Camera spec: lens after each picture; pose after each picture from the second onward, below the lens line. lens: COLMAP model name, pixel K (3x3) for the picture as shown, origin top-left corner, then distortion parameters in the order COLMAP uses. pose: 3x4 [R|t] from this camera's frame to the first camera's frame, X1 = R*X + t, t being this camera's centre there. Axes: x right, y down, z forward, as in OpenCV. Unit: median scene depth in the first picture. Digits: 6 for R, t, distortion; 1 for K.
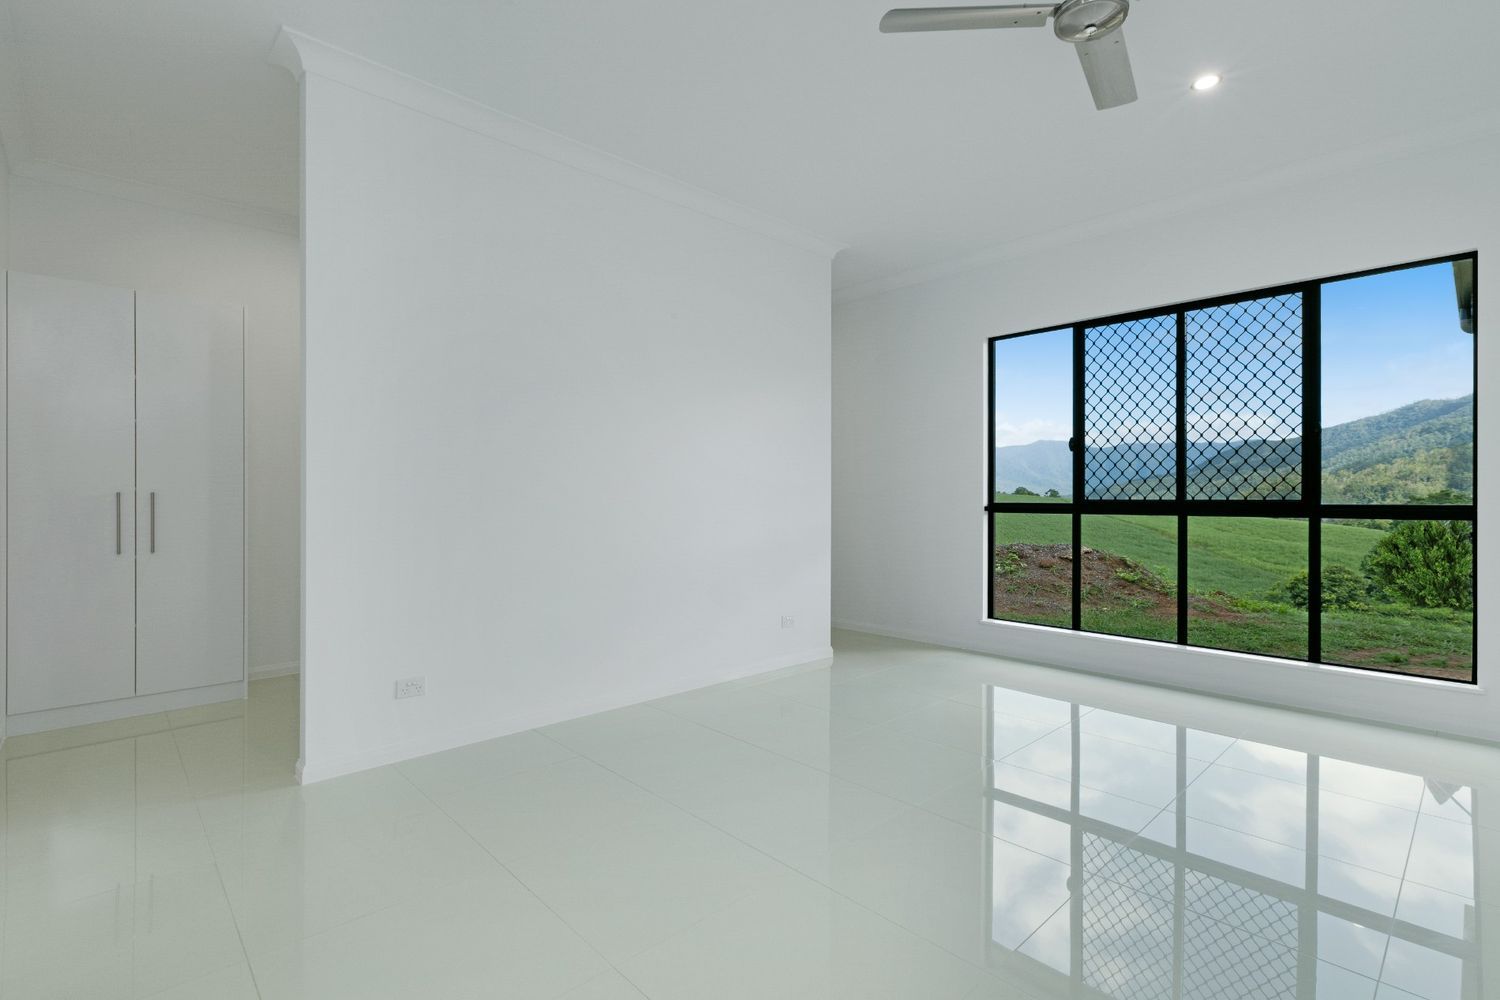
lens RADIAL K [[706.3, 0, 750.0], [0, 706.3, 500.0], [0, 0, 1]] dist [0.037644, 0.000003]
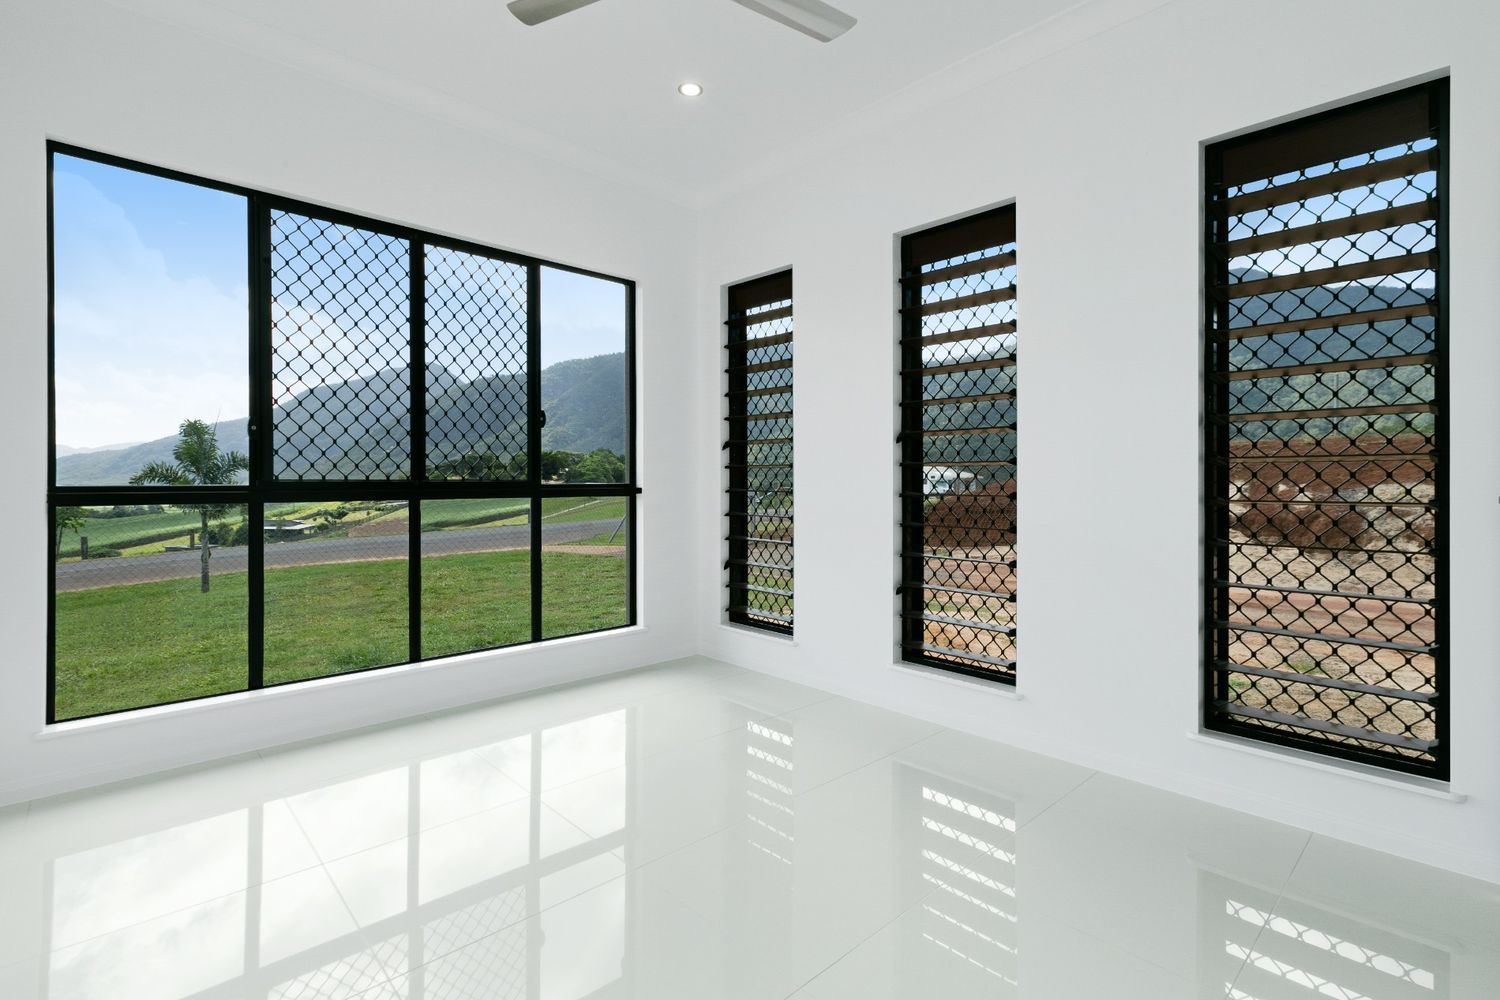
lens RADIAL K [[706.3, 0, 750.0], [0, 706.3, 500.0], [0, 0, 1]] dist [0.037644, 0.000003]
pose [[0.005006, -0.034059, 0.999407, -0.184780], [0.003271, 0.999415, 0.034042, -0.003330], [-0.999982, 0.003099, 0.005114, 0.611389]]
